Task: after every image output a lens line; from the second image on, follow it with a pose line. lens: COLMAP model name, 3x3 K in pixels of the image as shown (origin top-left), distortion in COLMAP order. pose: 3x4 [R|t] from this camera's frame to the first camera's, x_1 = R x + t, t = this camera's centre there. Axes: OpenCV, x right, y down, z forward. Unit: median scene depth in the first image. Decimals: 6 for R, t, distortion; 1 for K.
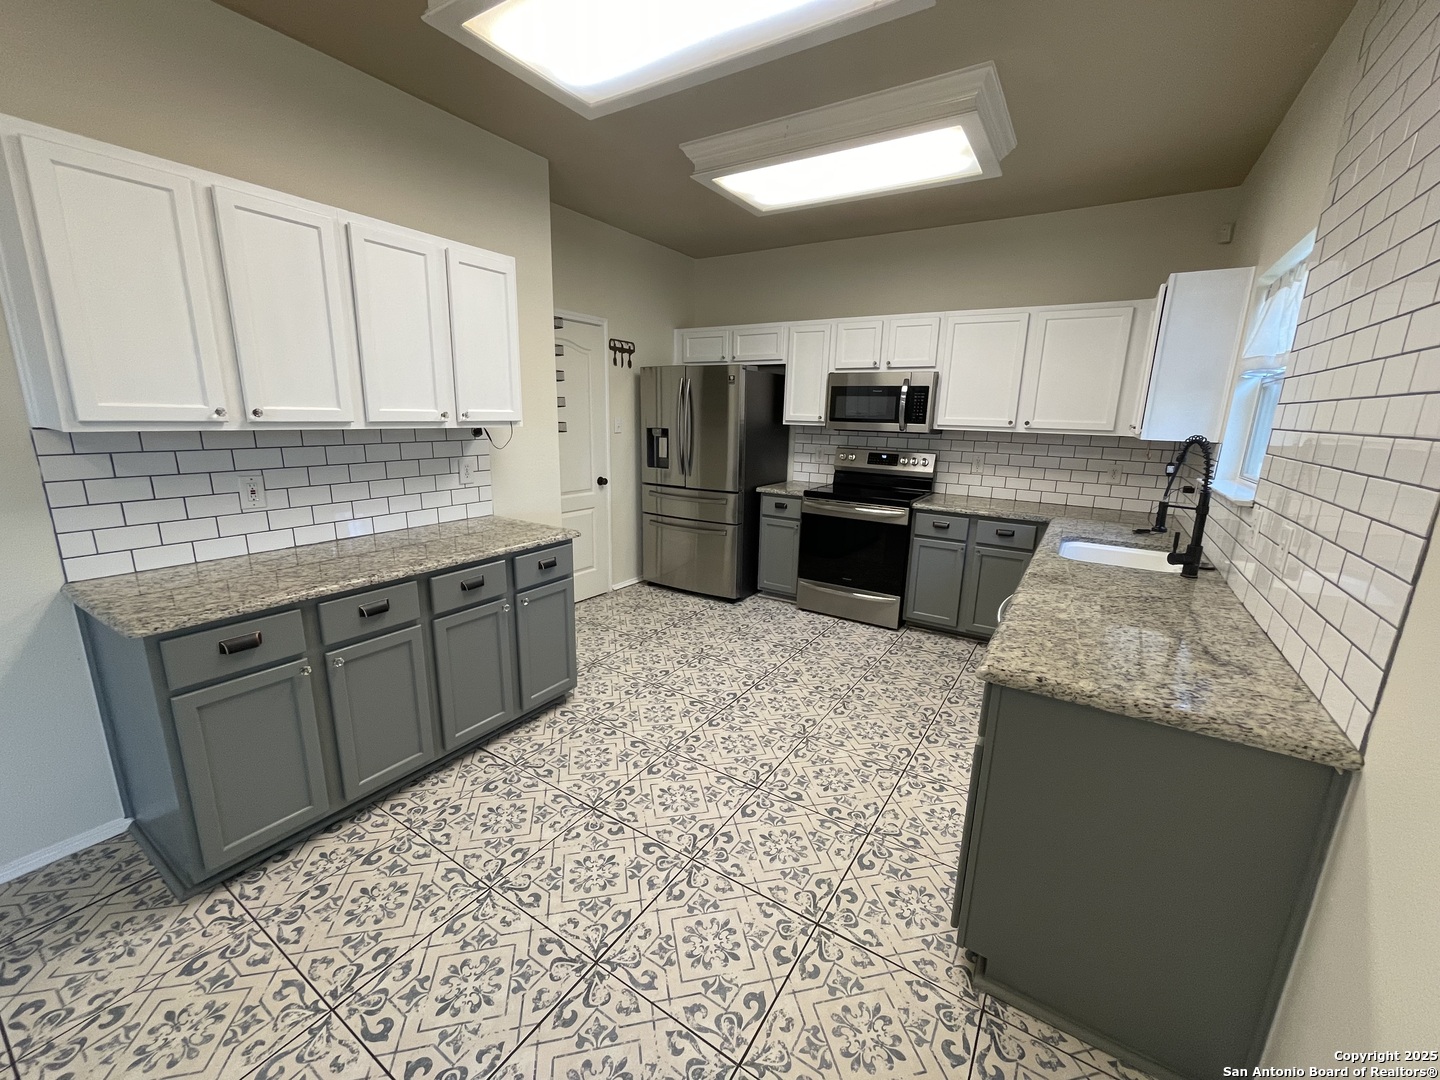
lens RADIAL K [[581.3, 0, 719.1], [0, 581.3, 546.1], [0, 0, 1]] dist [-0.005978, 0.000524]
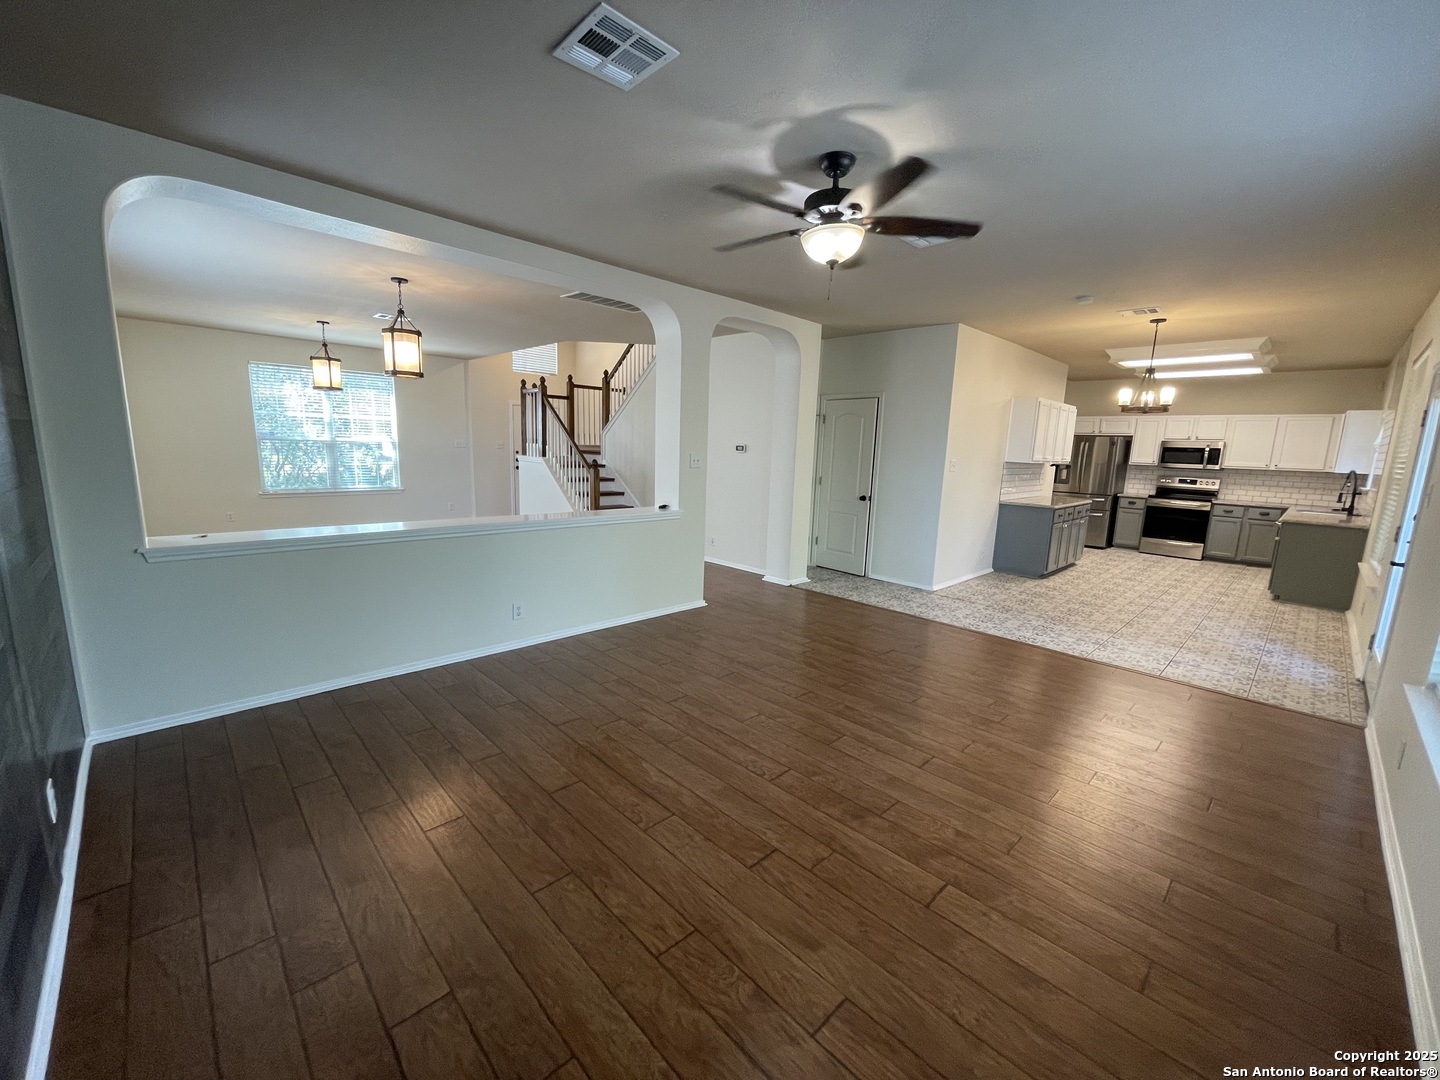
lens RADIAL K [[581.3, 0, 709.2], [0, 581.3, 542.5], [0, 0, 1]] dist [-0.005978, 0.000524]
pose [[0.970297, 0.049350, -0.236828, -0.960994], [-0.066030, 0.995825, -0.063022, 0.338014], [0.232729, 0.076788, 0.969505, -1.512771]]
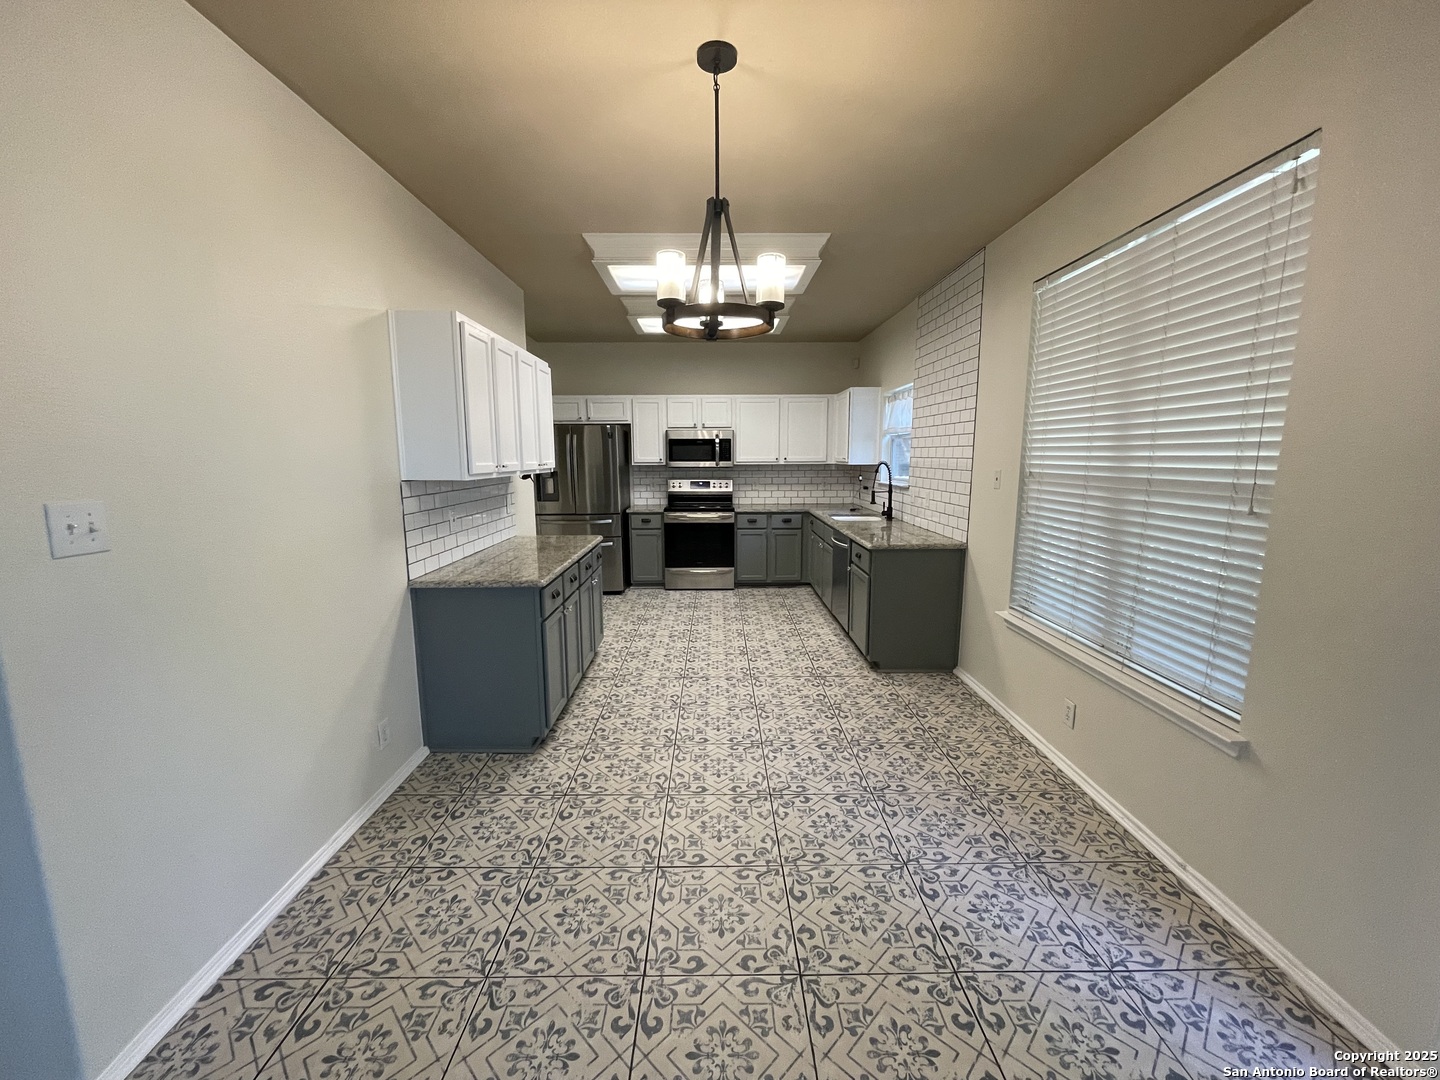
lens RADIAL K [[581.3, 0, 730.1], [0, 581.3, 540.0], [0, 0, 1]] dist [-0.005978, 0.000524]
pose [[0.827183, -0.107568, 0.551541, -0.572912], [0.151019, 0.987952, -0.033812, 0.063842], [-0.541259, 0.111262, 0.833462, -0.338763]]
